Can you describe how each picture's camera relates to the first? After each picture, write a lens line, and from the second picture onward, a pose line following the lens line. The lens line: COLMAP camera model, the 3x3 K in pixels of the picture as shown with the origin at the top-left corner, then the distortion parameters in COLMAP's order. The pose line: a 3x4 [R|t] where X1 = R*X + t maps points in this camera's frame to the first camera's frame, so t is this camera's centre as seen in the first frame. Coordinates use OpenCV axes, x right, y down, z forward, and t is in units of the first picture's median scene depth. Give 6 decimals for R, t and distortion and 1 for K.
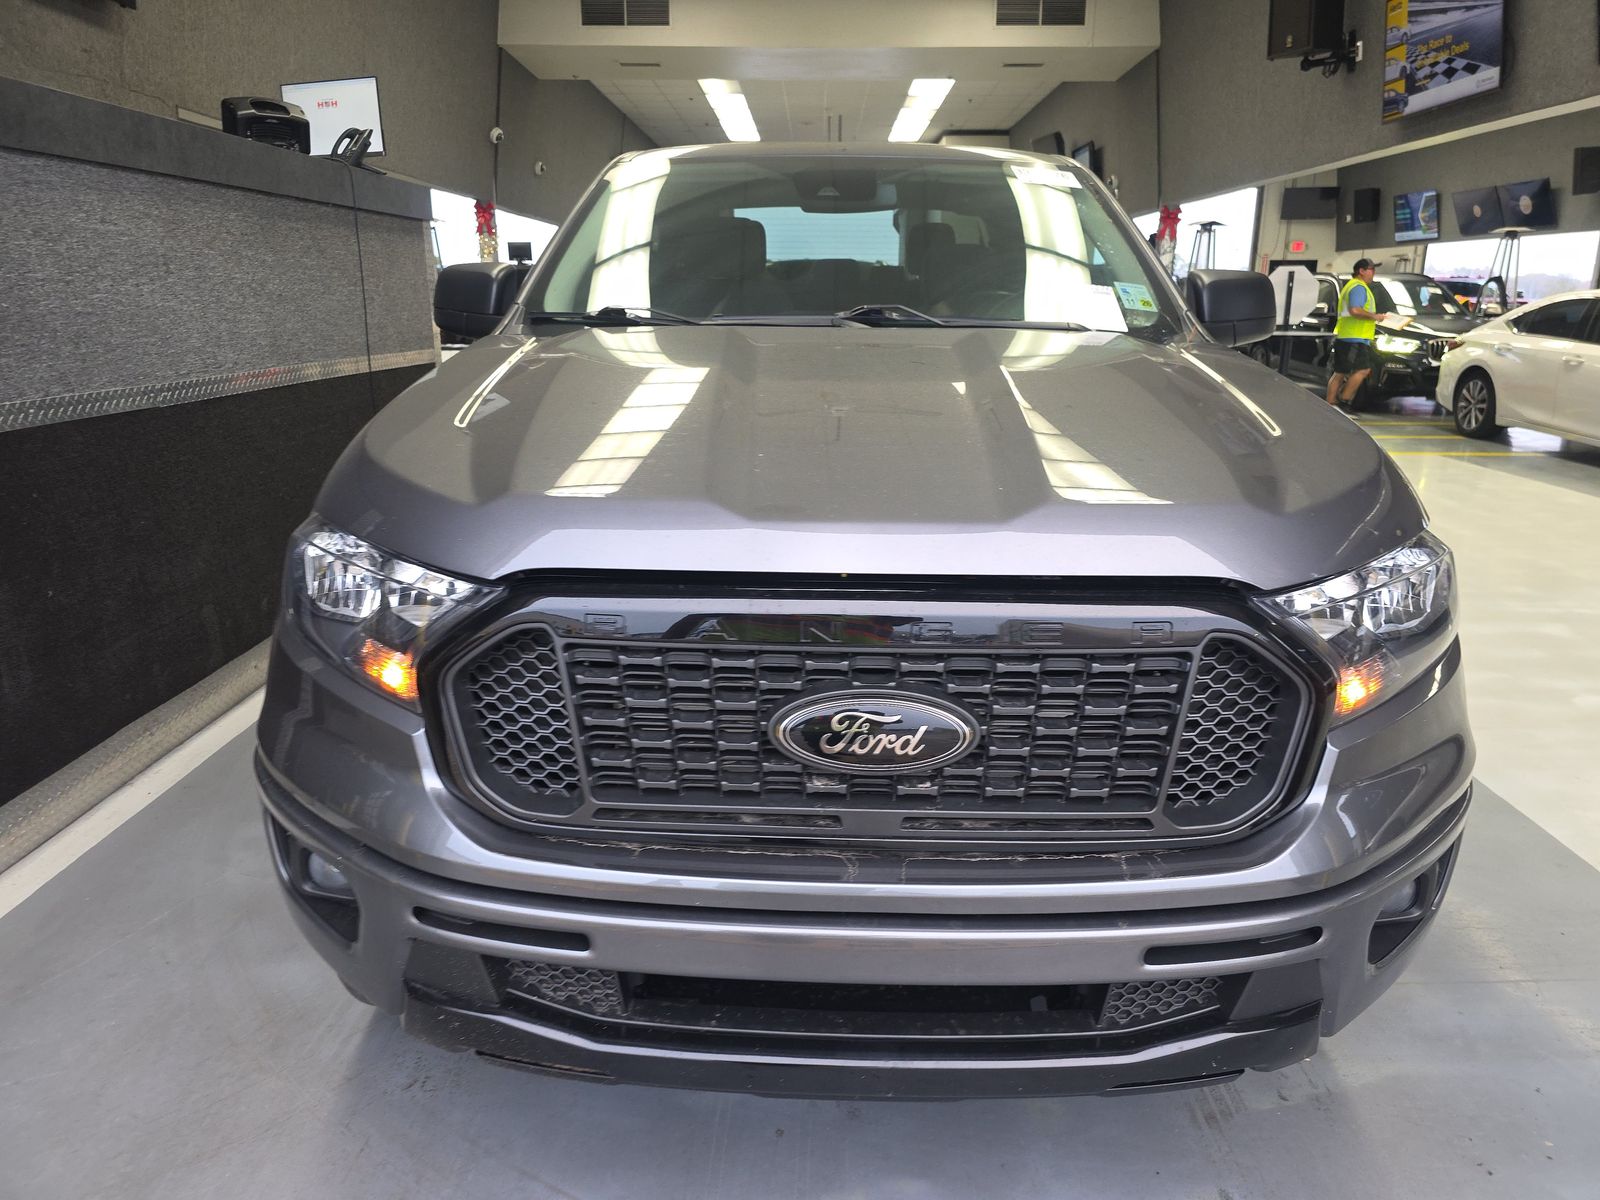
lens RADIAL K [[1082.9, 0, 800.0], [0, 1082.9, 600.0], [0, 0, 1]] dist [0.061937, -0.063467]
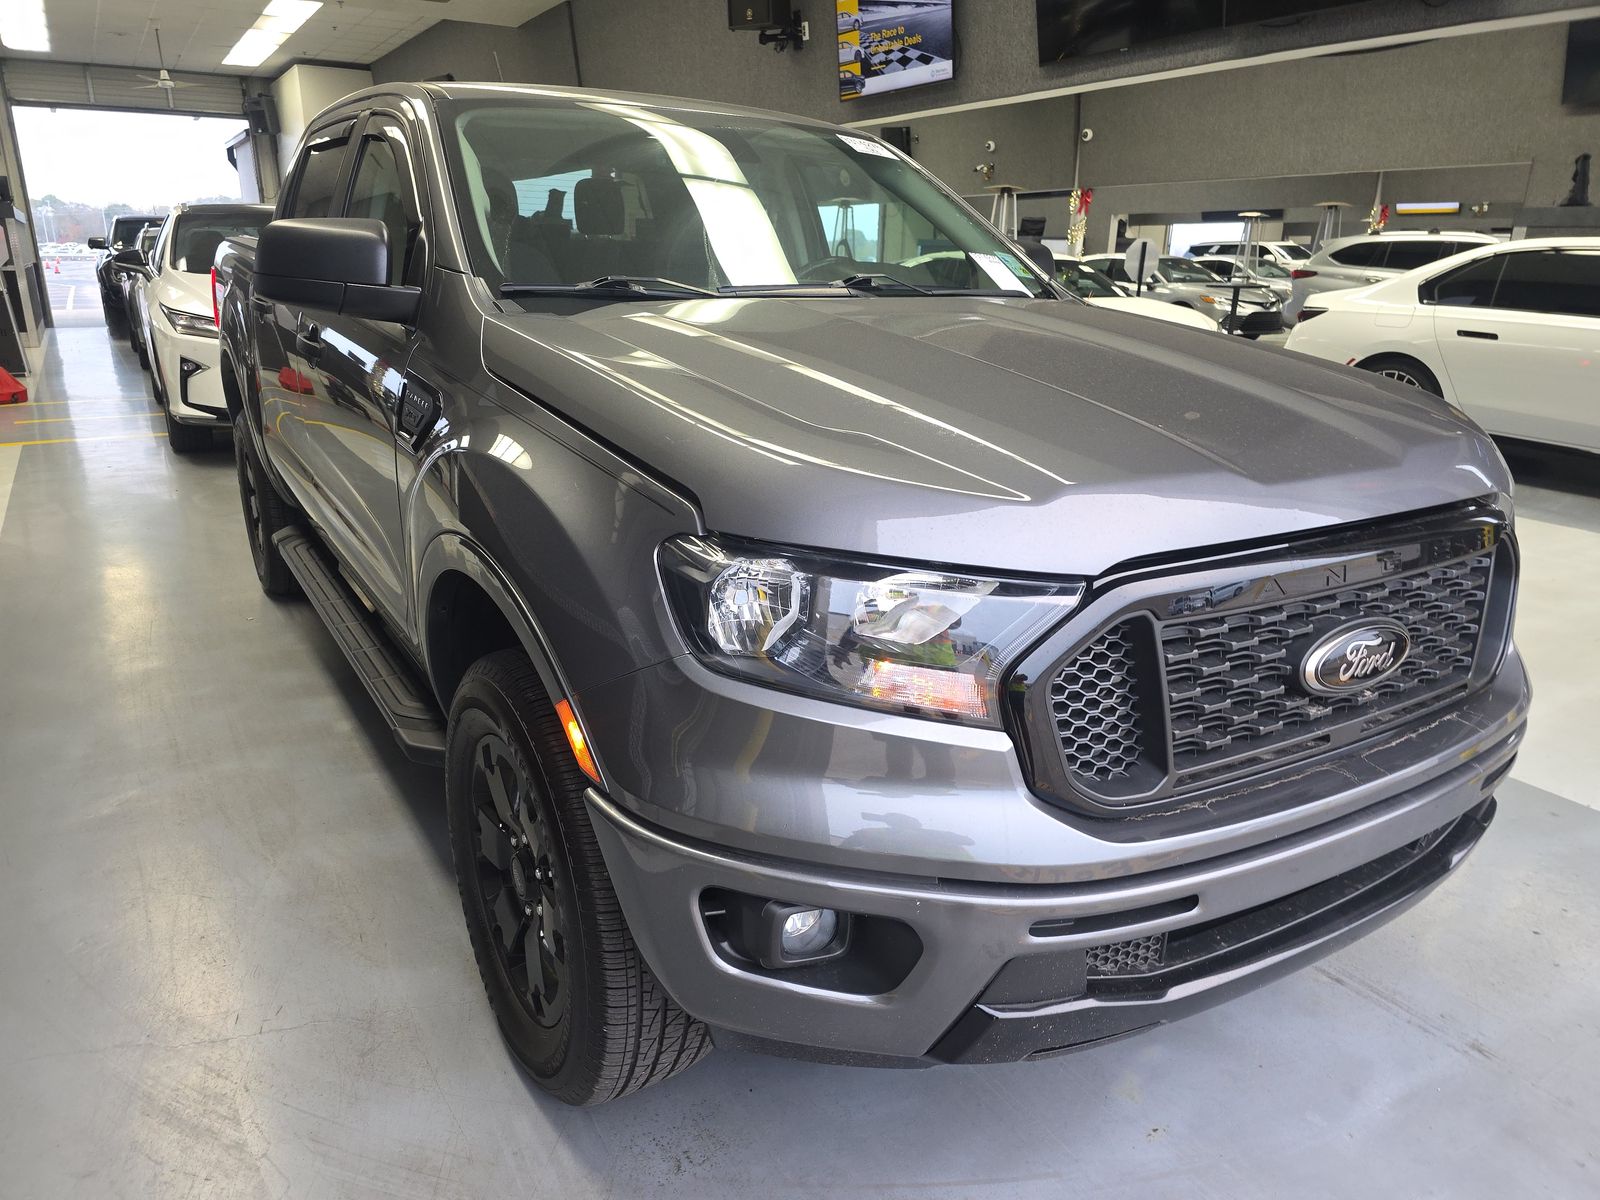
lens RADIAL K [[1104.5, 0, 761.7], [0, 1104.5, 625.3], [0, 0, 1]] dist [0.064251, -0.068872]
pose [[0.845475, -0.166279, 0.507468, -0.228980], [0.138365, 0.986046, 0.092568, -0.023709], [-0.515778, -0.008048, 0.856684, 0.063301]]
